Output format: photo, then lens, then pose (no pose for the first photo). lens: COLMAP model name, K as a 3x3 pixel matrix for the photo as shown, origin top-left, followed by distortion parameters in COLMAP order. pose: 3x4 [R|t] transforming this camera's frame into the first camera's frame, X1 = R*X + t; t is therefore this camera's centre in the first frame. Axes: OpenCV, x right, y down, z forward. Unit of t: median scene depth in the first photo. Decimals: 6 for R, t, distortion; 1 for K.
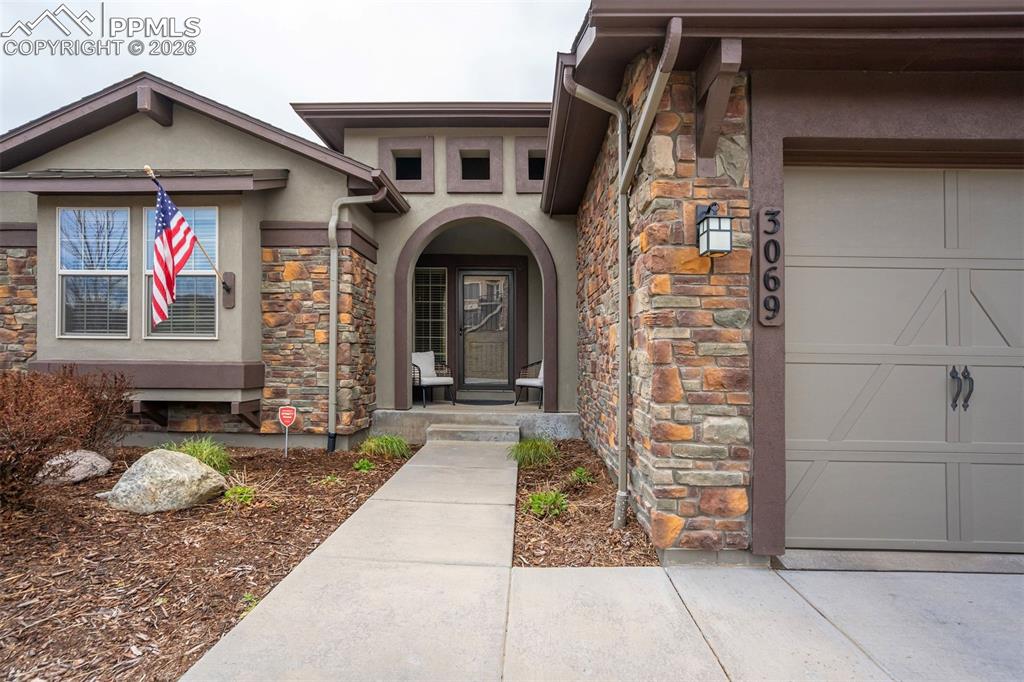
lens RADIAL K [[484.1, 0, 499.6], [0, 484.1, 344.6], [0, 0, 1]] dist [-0.036905, 0.001321]
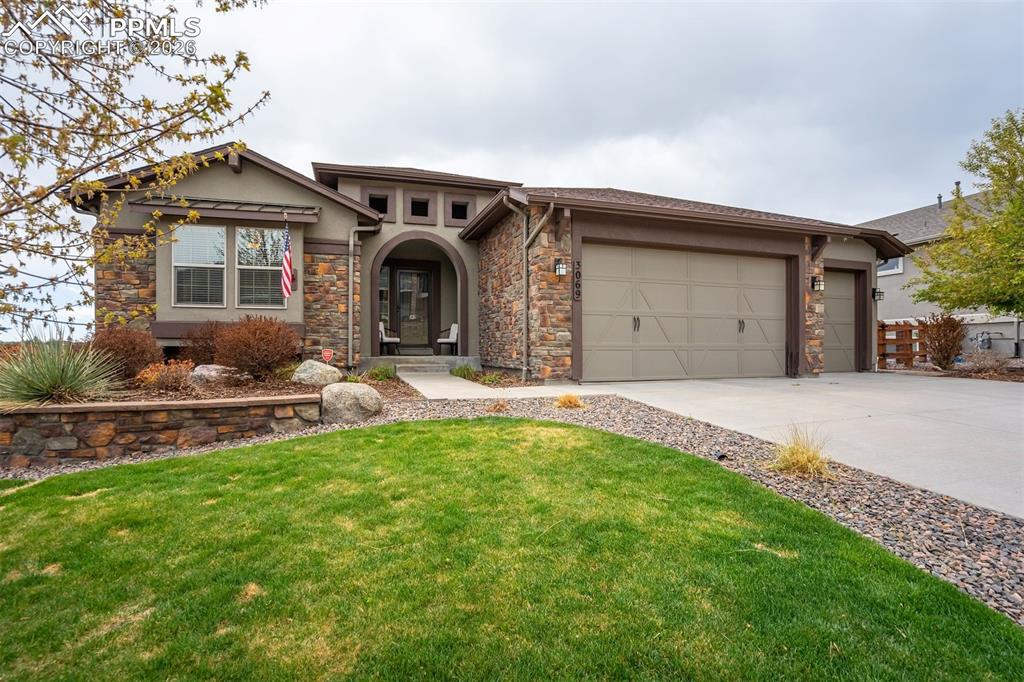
lens RADIAL K [[484.1, 0, 499.6], [0, 484.1, 344.6], [0, 0, 1]] dist [-0.036905, 0.001321]
pose [[0.941828, -0.013804, 0.335811, -0.424289], [0.007653, 0.999778, 0.019633, 0.082091], [-0.336007, -0.015921, 0.941725, -0.783789]]
